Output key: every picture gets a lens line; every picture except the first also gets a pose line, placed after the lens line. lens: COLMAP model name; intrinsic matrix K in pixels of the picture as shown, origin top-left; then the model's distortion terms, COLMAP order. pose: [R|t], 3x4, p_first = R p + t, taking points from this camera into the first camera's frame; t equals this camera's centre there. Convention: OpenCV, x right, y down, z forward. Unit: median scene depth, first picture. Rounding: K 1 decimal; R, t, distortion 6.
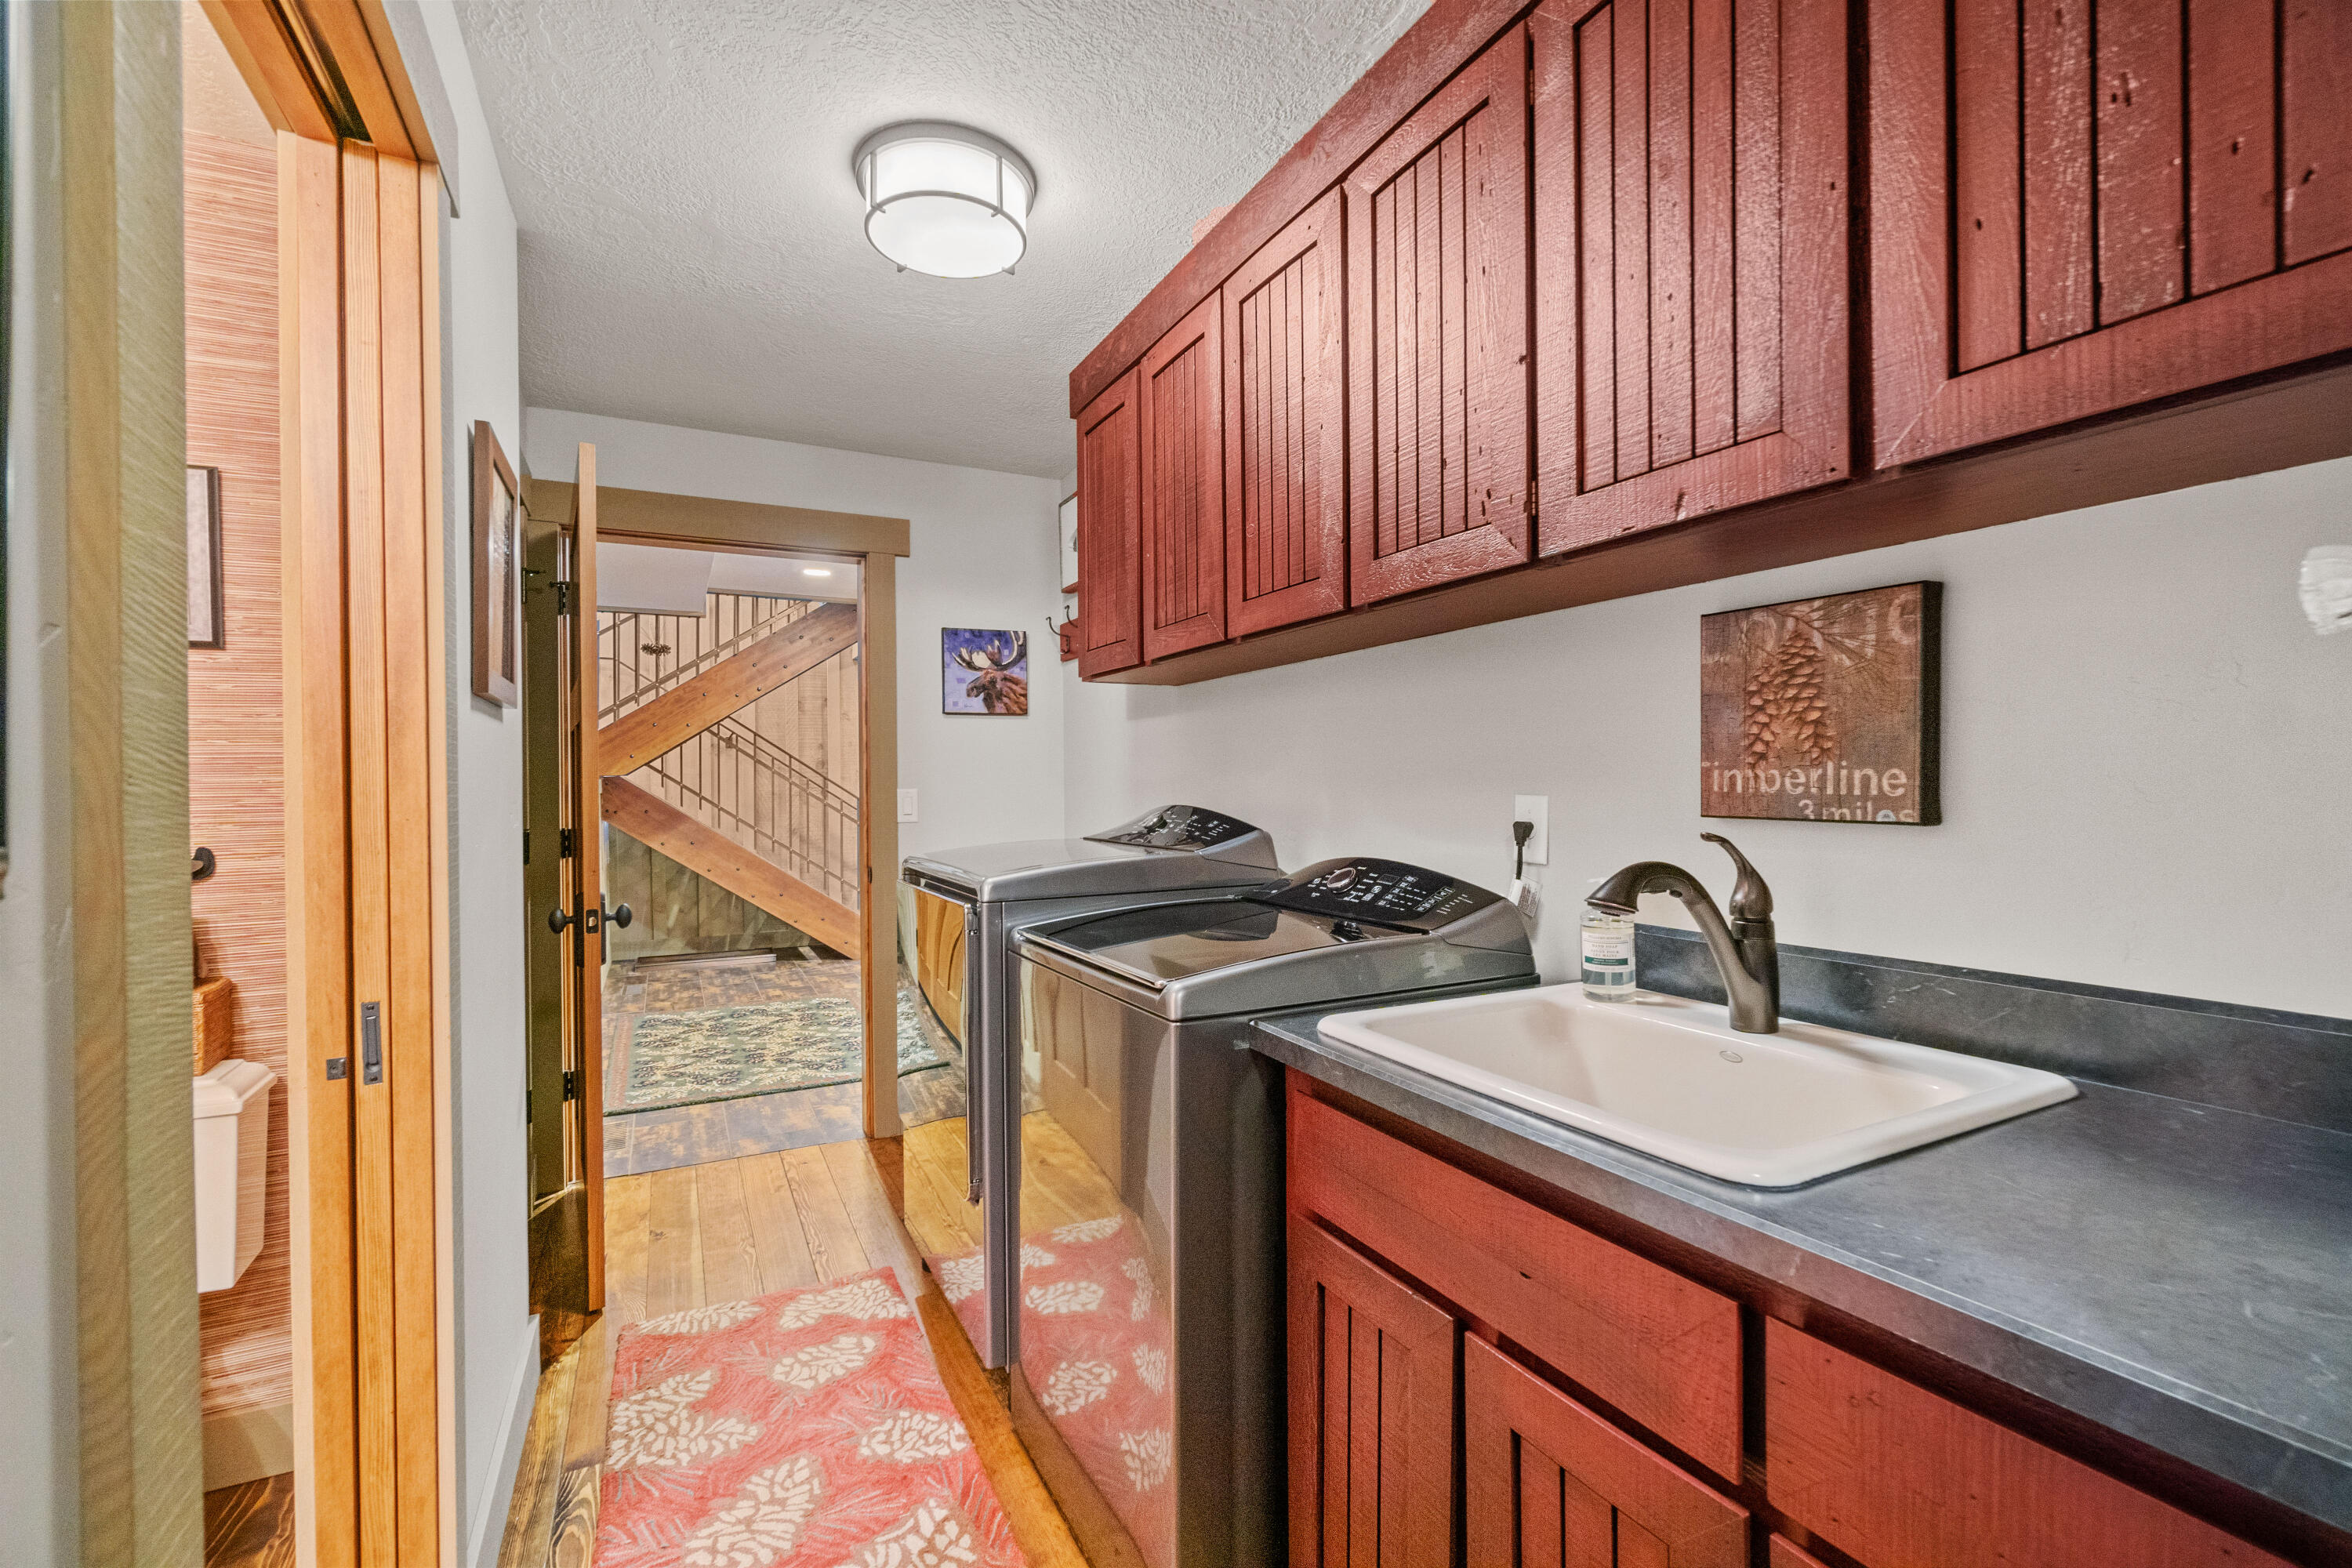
lens RADIAL K [[1002.2, 0, 1190.9], [0, 1002.2, 787.1], [0, 0, 1]] dist [-0.004420, 0.000181]
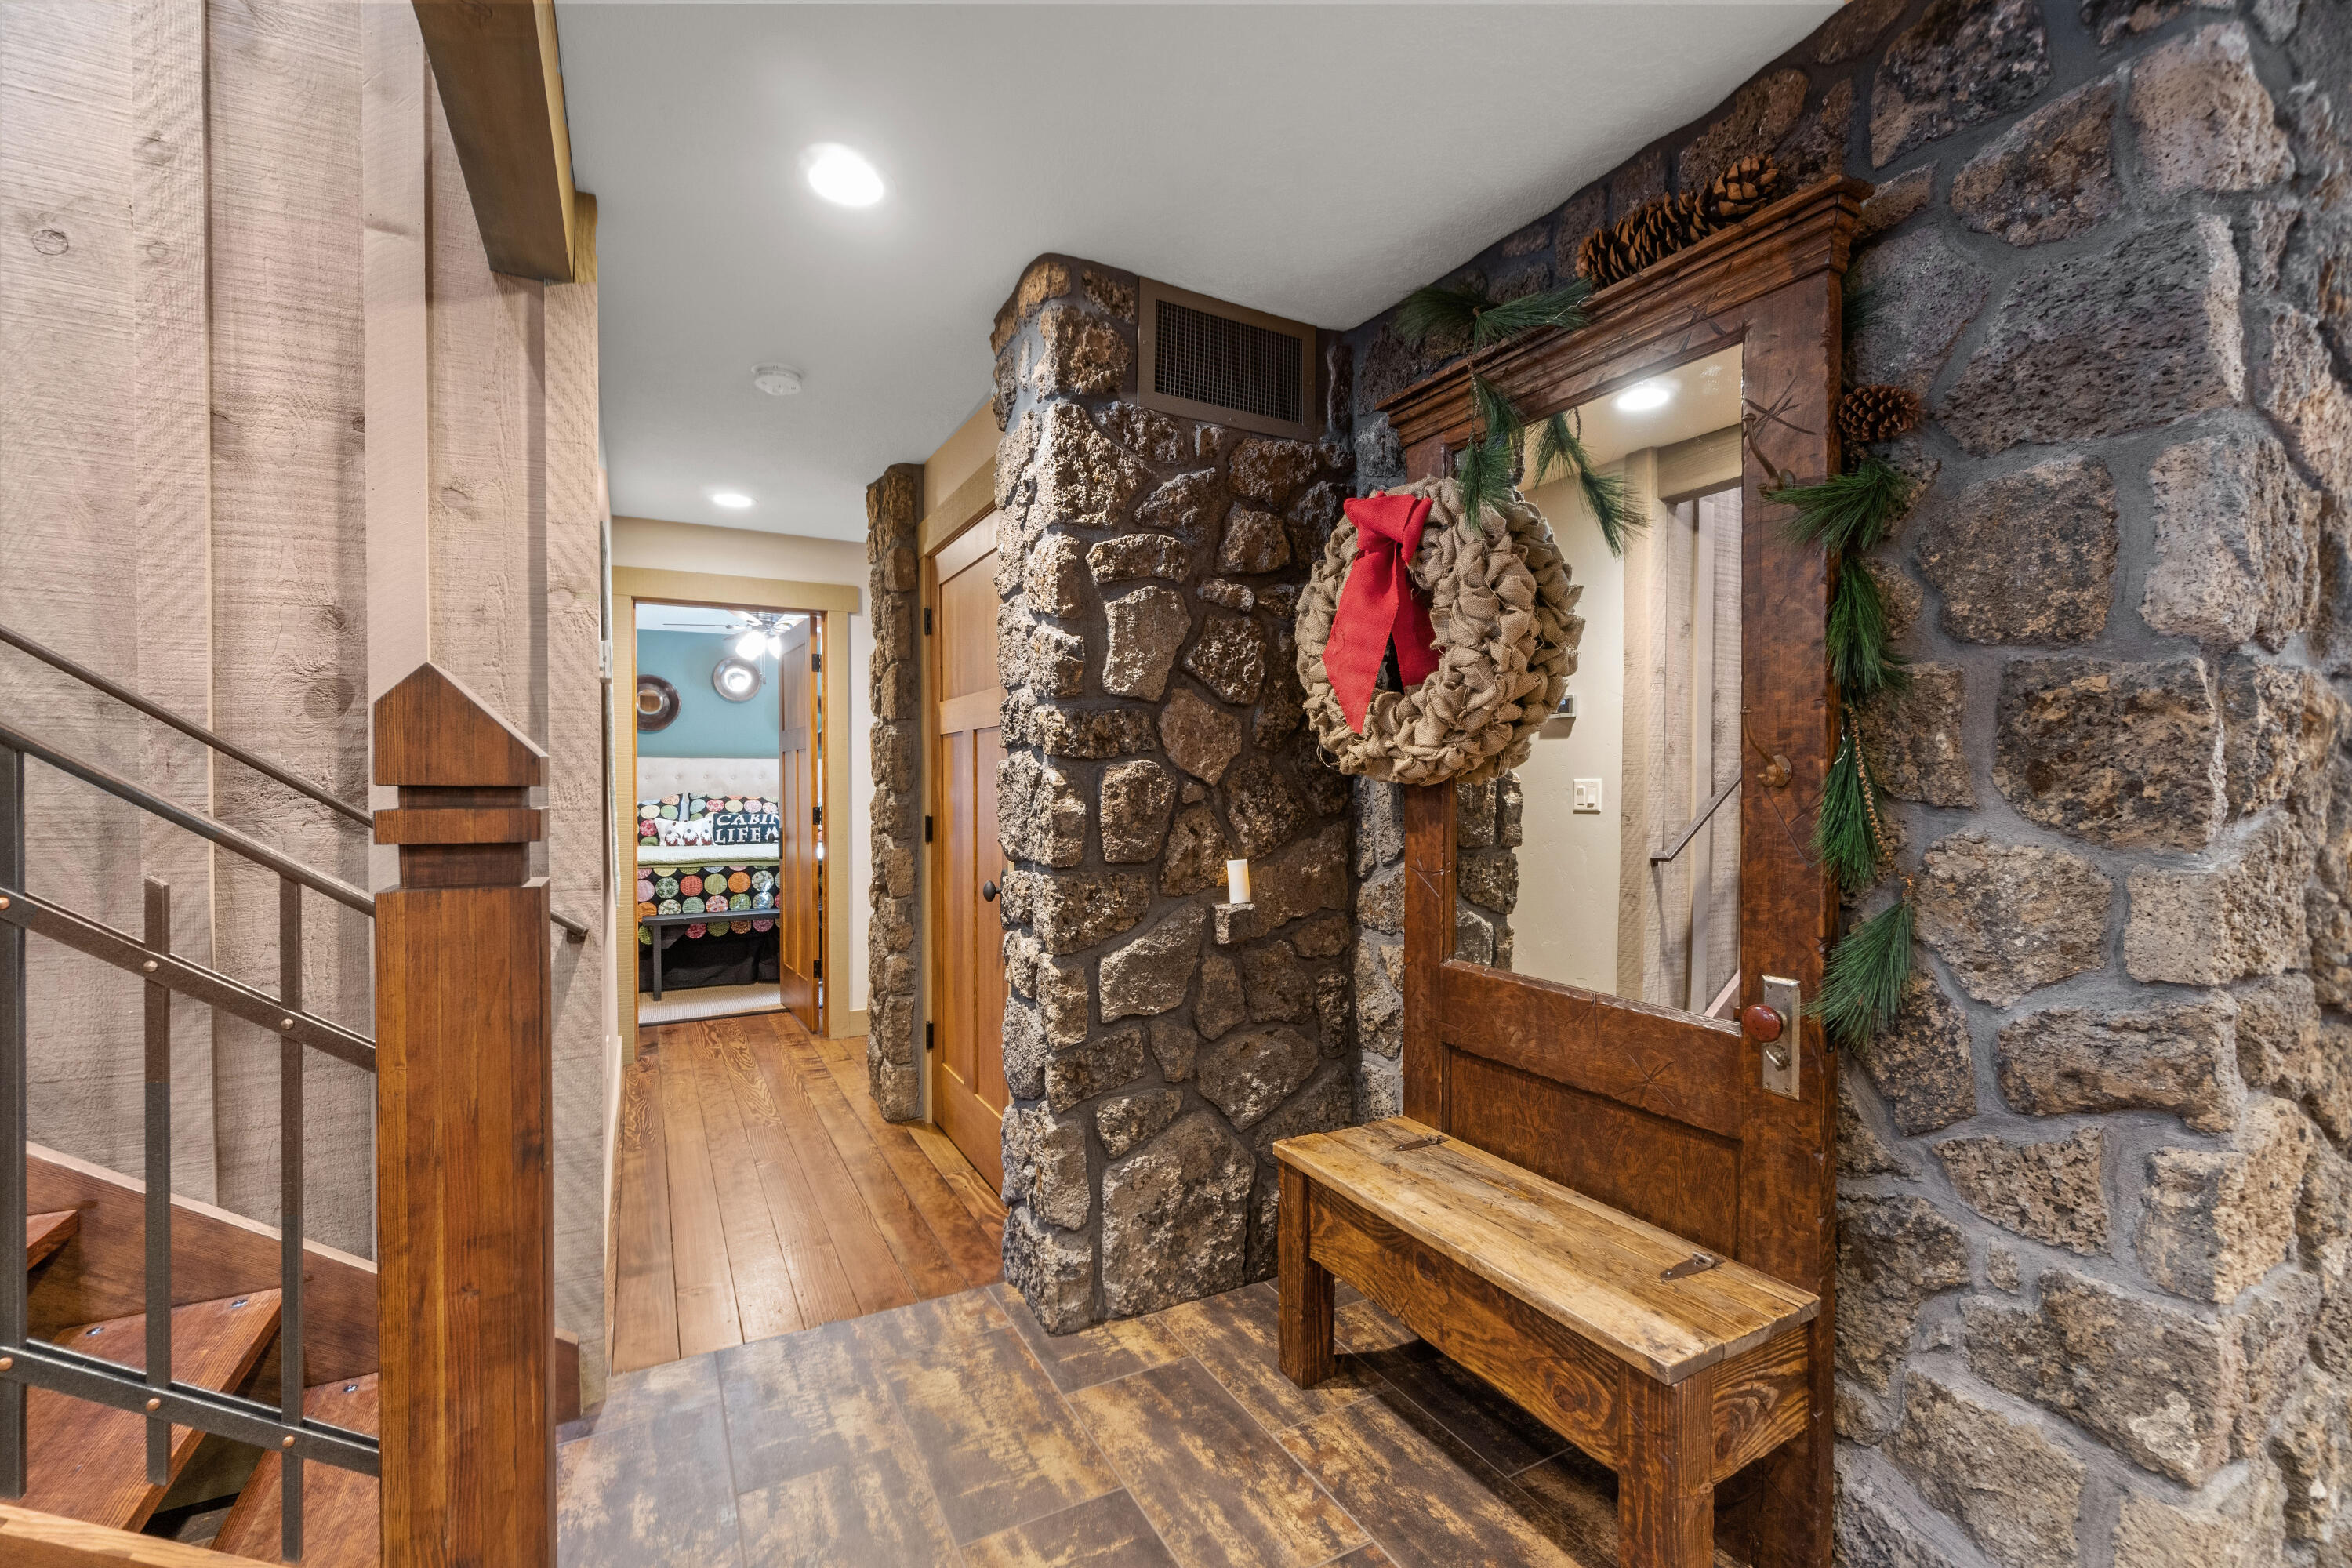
lens RADIAL K [[1002.2, 0, 1190.9], [0, 1002.2, 787.1], [0, 0, 1]] dist [-0.004420, 0.000181]
pose [[0.999894, 0.006796, 0.012907, -0.202766], [-0.006817, 0.999976, 0.001586, -0.003591], [-0.012896, -0.001674, 0.999915, 0.900485]]
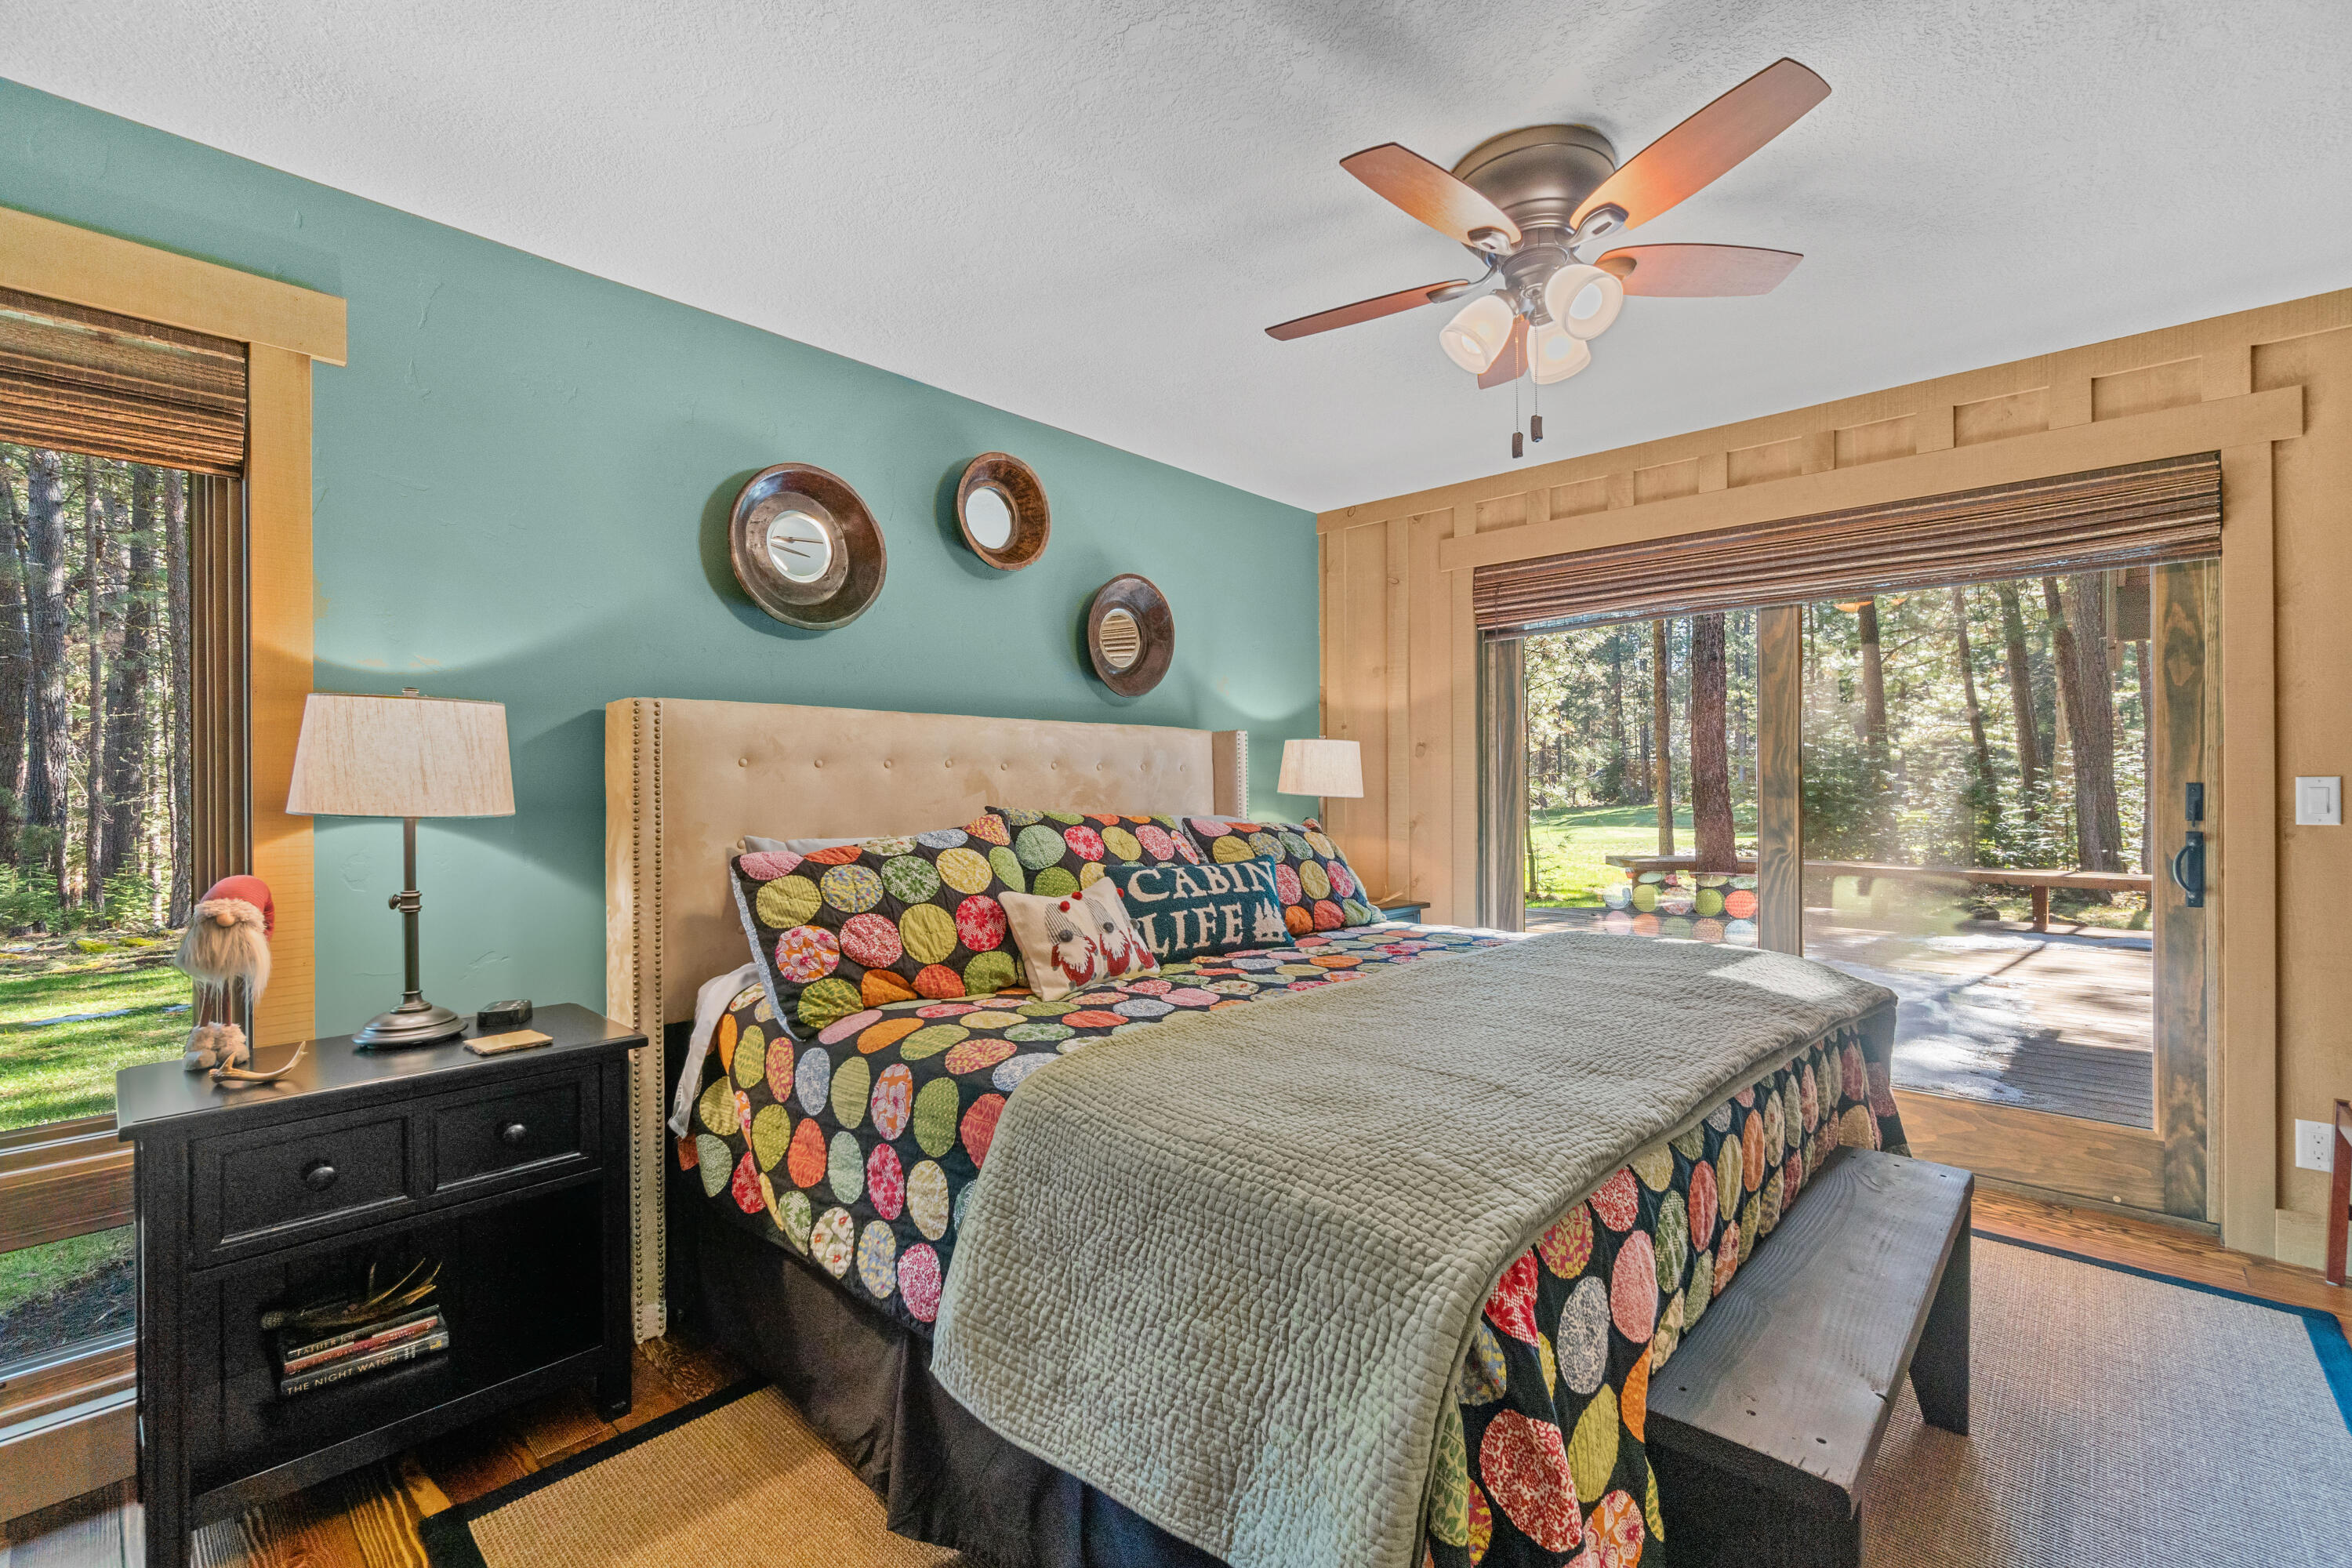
lens RADIAL K [[1012.6, 0, 1175.2], [0, 1012.6, 778.0], [0, 0, 1]] dist [-0.003812, -0.000142]
pose [[0.943338, 0.003029, 0.331819, -0.806852], [-0.000441, 0.999969, -0.007874, 0.000918], [-0.331832, 0.007282, 0.943310, 1.634753]]
